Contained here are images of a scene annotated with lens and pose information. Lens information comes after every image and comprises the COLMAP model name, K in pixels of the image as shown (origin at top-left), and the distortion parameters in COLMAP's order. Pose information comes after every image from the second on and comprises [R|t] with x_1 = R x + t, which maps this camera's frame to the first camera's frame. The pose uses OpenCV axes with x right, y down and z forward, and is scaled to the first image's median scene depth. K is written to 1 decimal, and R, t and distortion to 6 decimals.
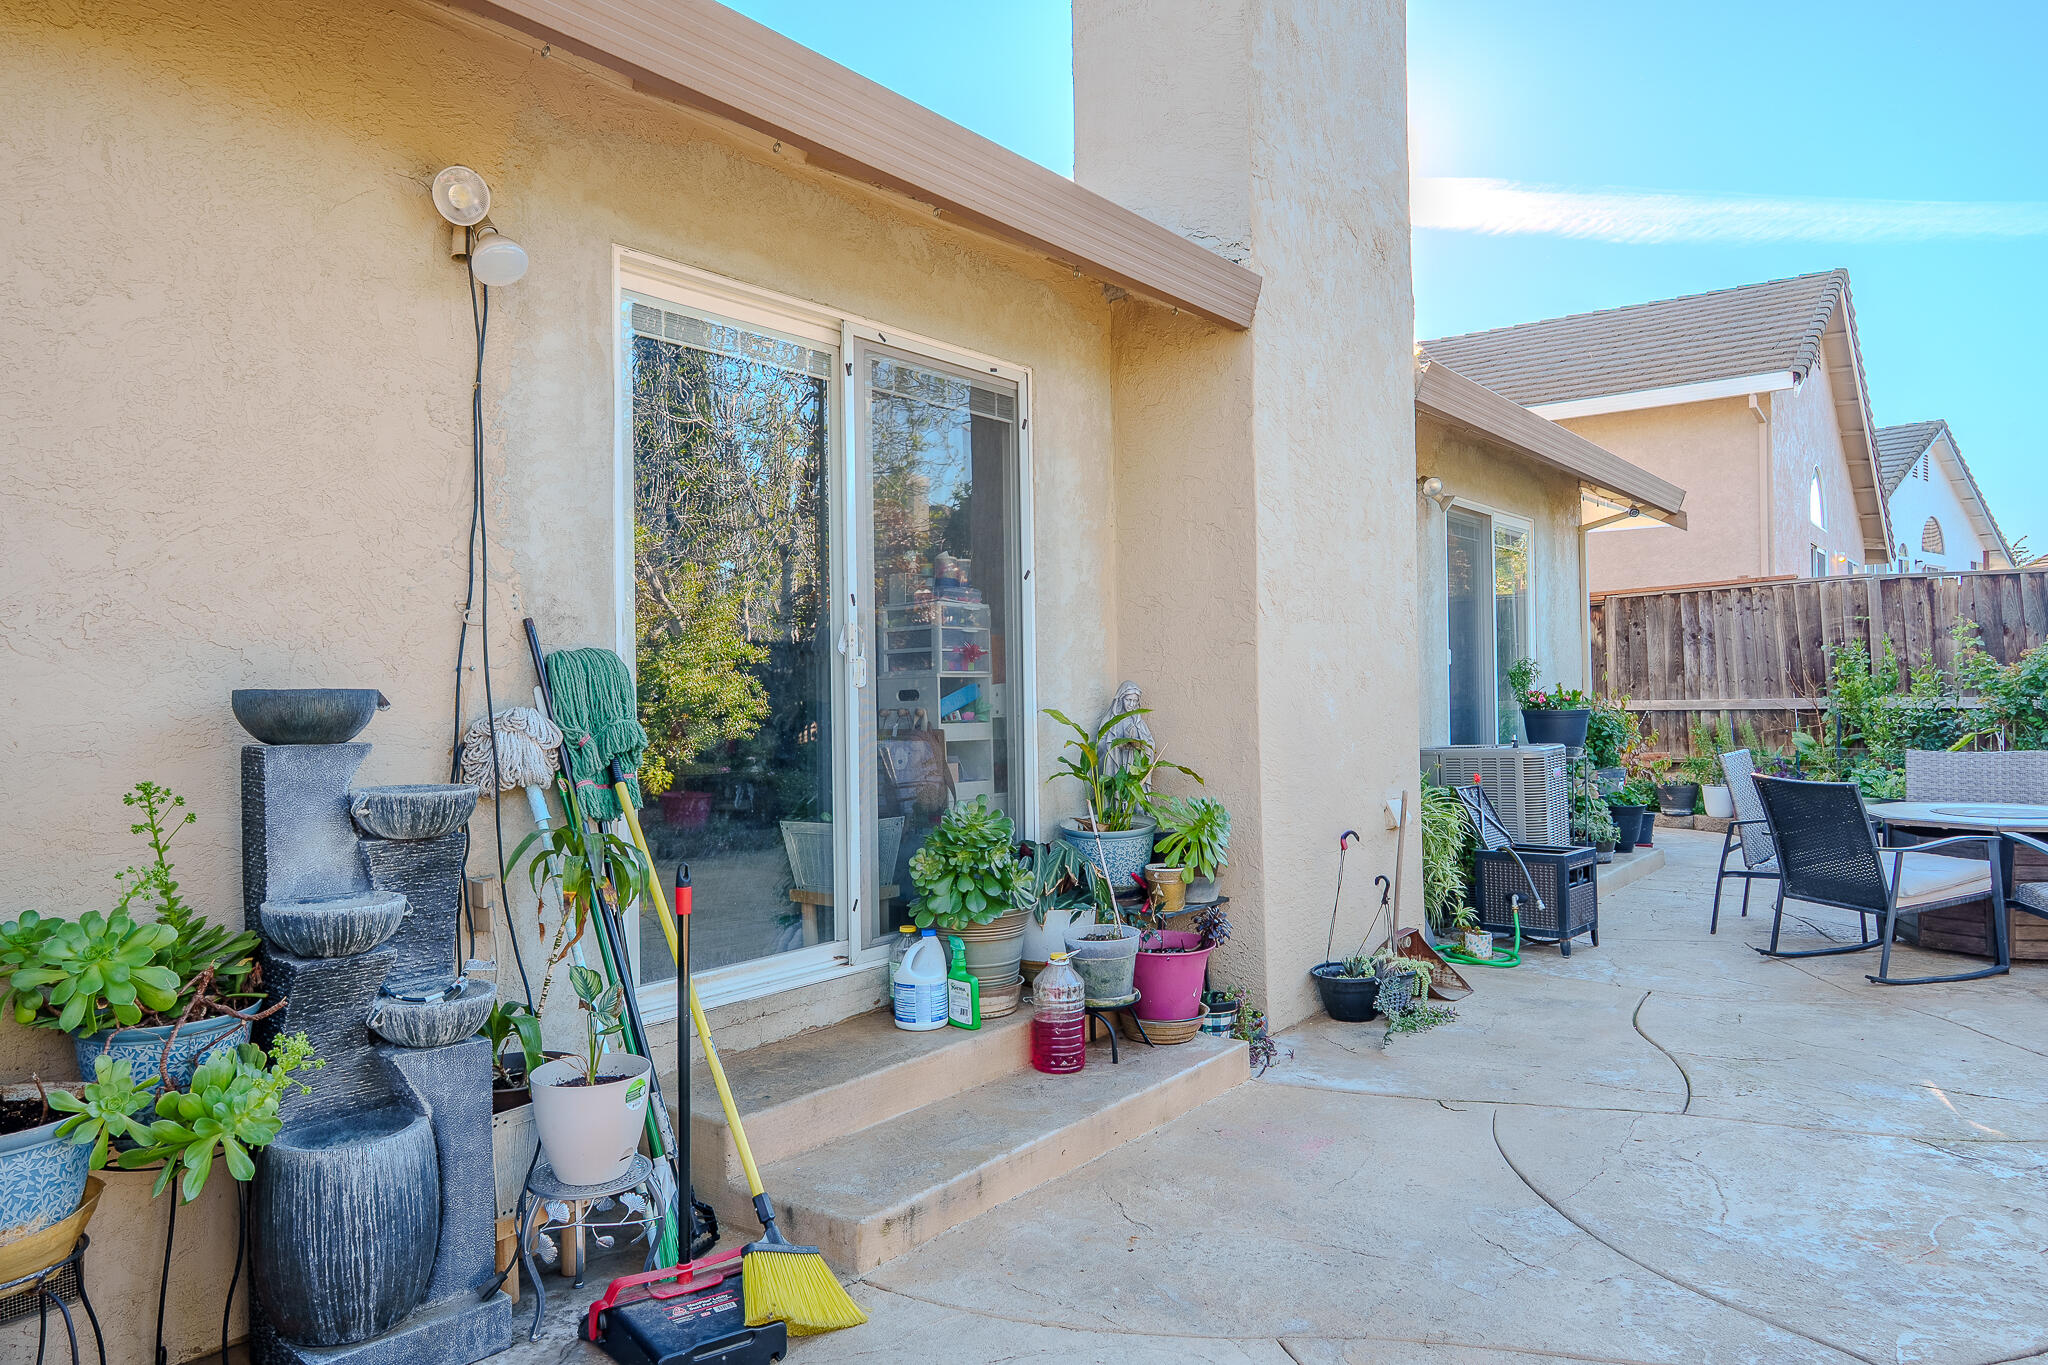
lens RADIAL K [[1346.4, 0, 1024.0], [0, 1346.4, 682.5], [0, 0, 1]] dist [-0.004630, 0.004561]
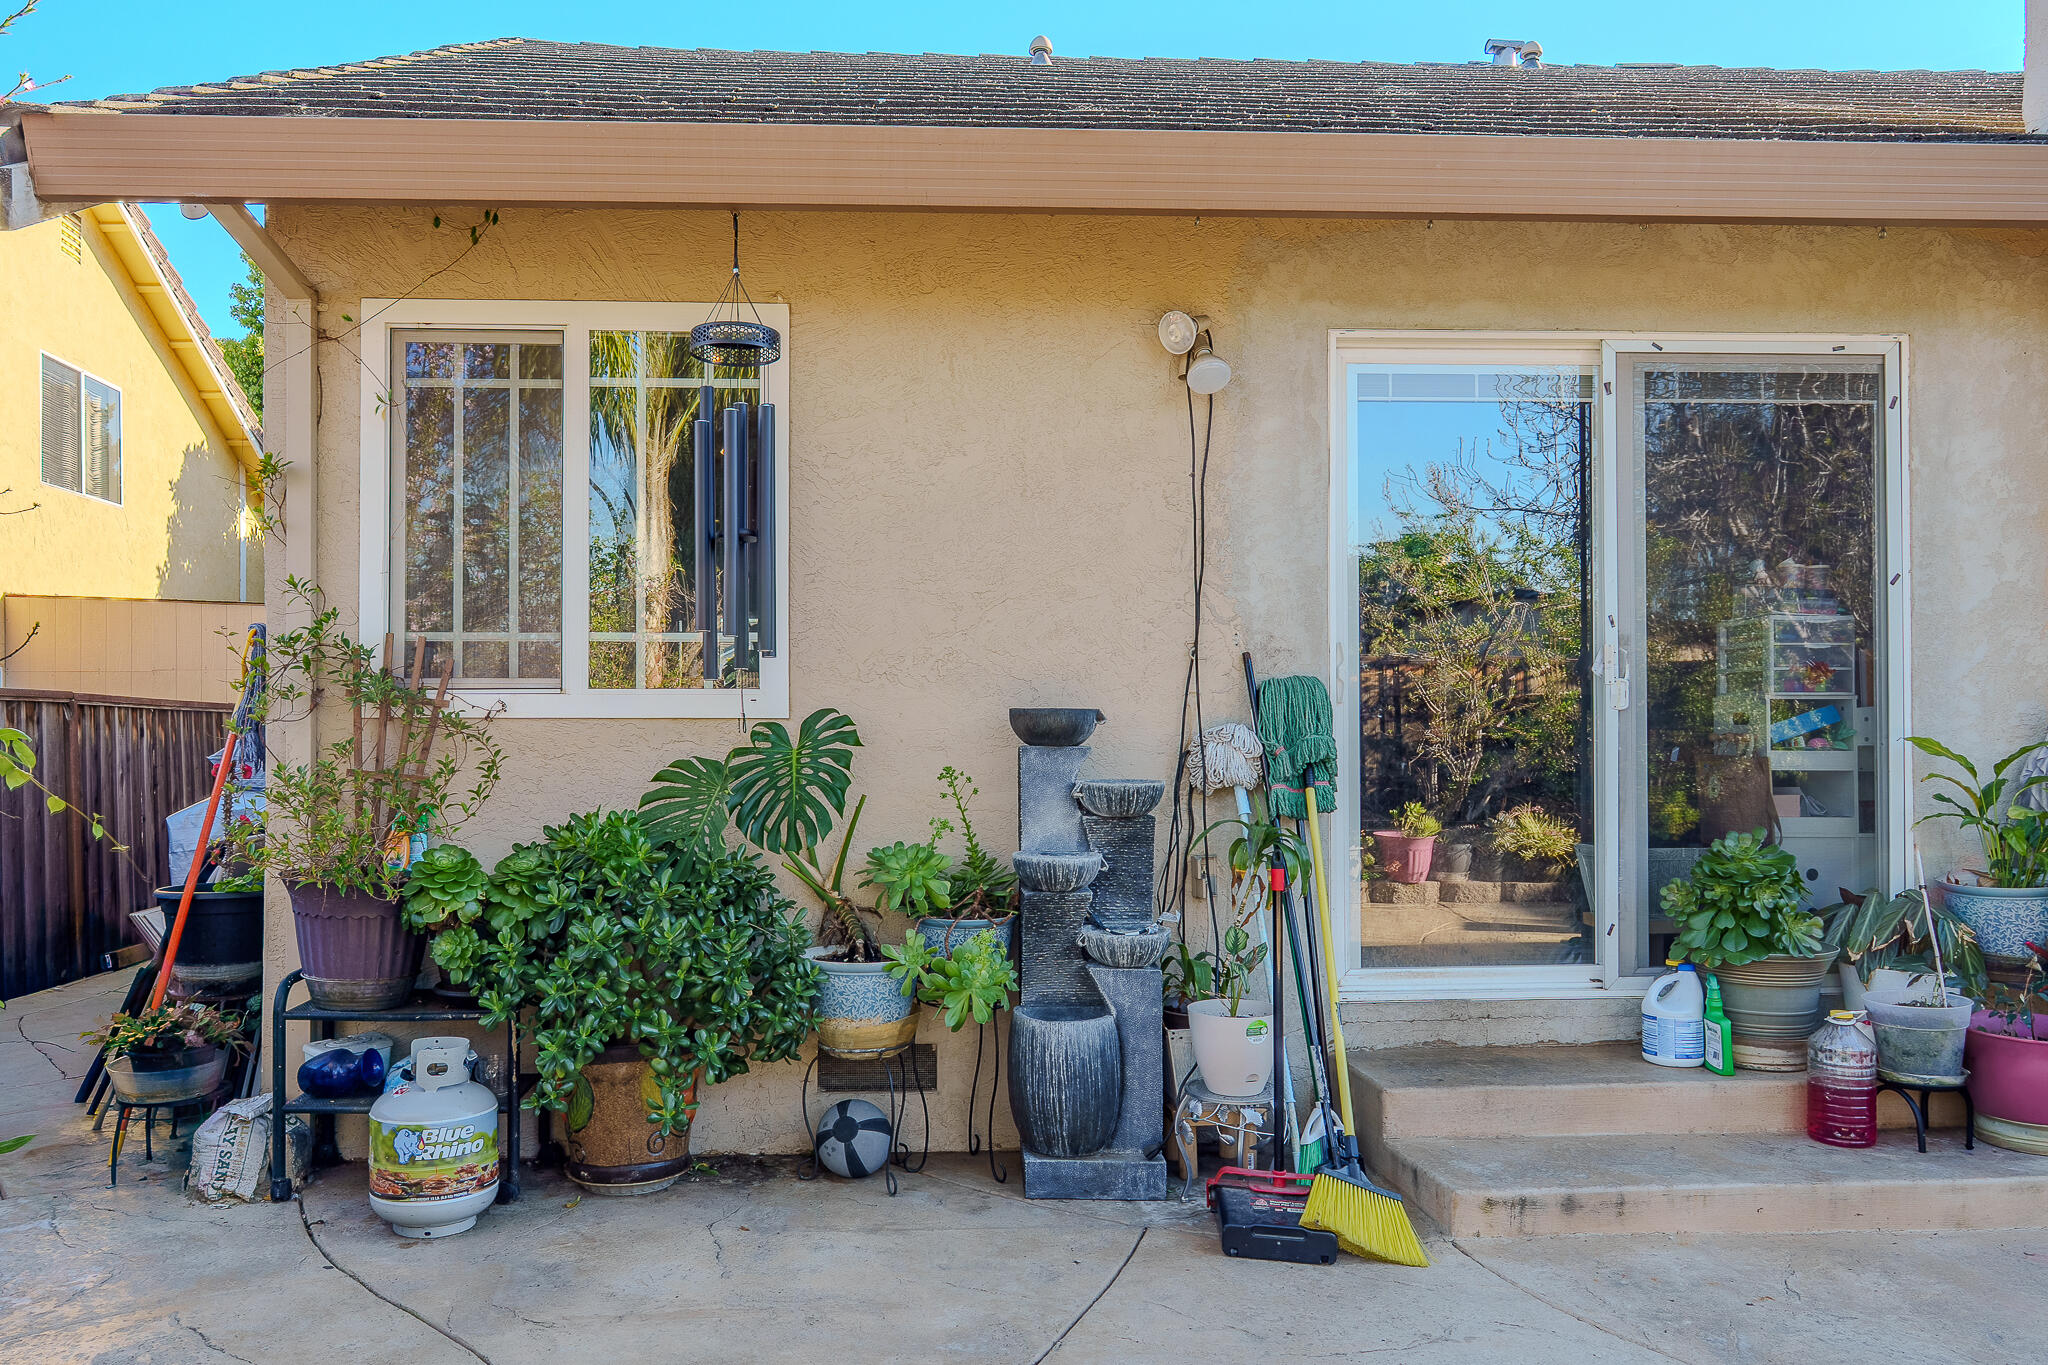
lens RADIAL K [[1468.2, 0, 922.0], [0, 1468.2, 712.4], [0, 0, 1]] dist [-0.001696, 0.000412]
pose [[0.653402, 0.007877, -0.756970, 0.312867], [-0.002408, 0.999962, 0.008326, -0.001876], [0.757007, -0.003617, 0.653396, -0.076501]]
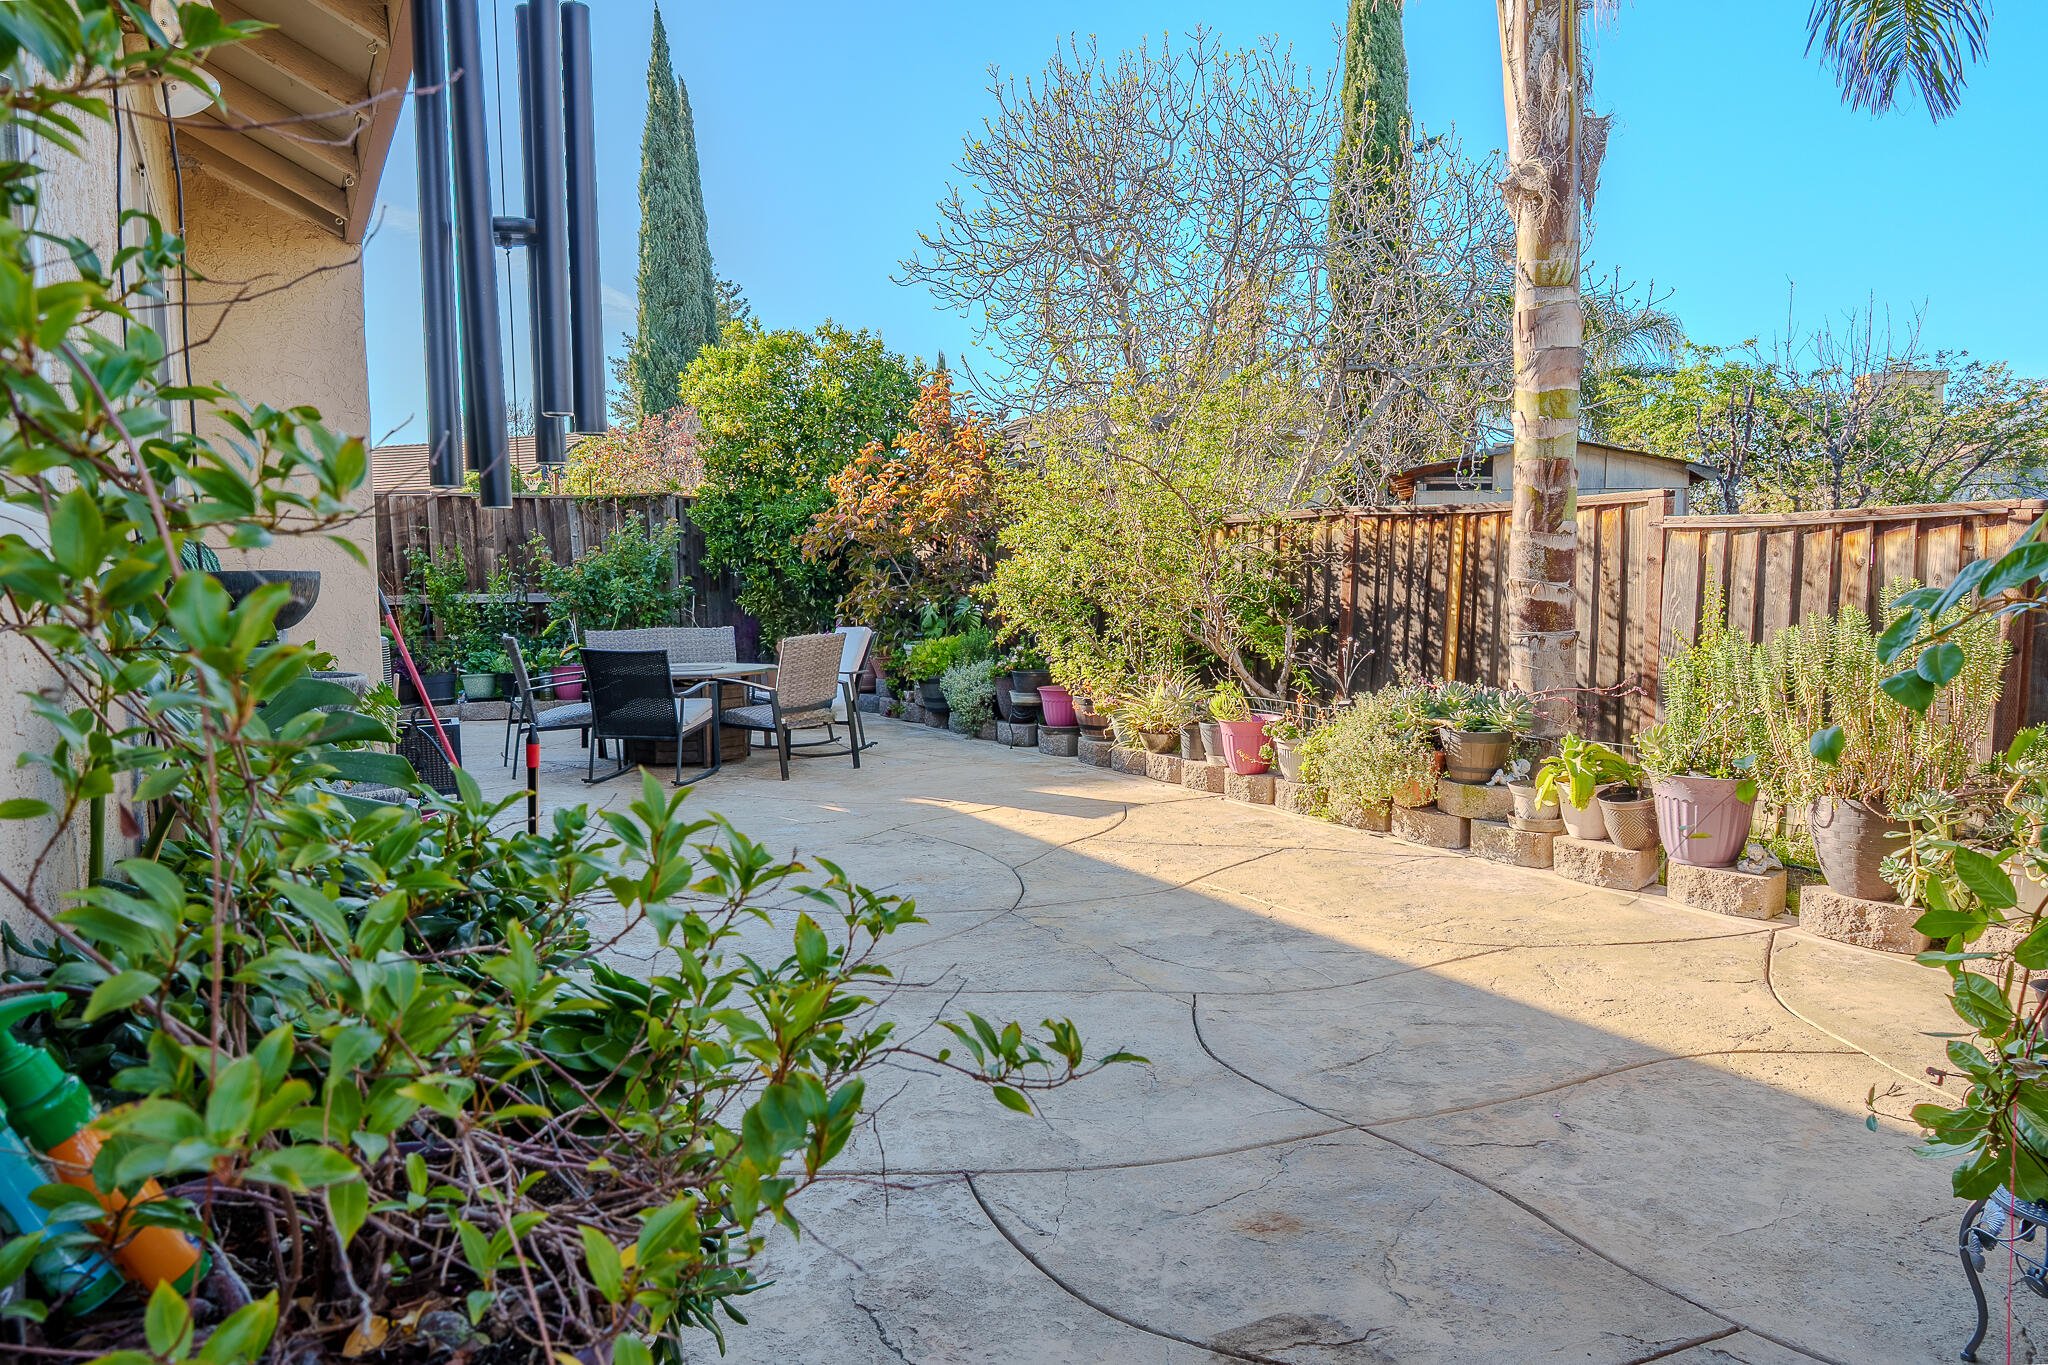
lens RADIAL K [[1364.0, 0, 1015.5], [0, 1364.0, 680.2], [0, 0, 1]] dist [-0.003249, 0.003937]
pose [[0.406737, -0.063334, 0.911347, -0.653056], [0.000446, 0.997608, 0.069129, 0.007996], [-0.913545, -0.027711, 0.405792, 0.077276]]
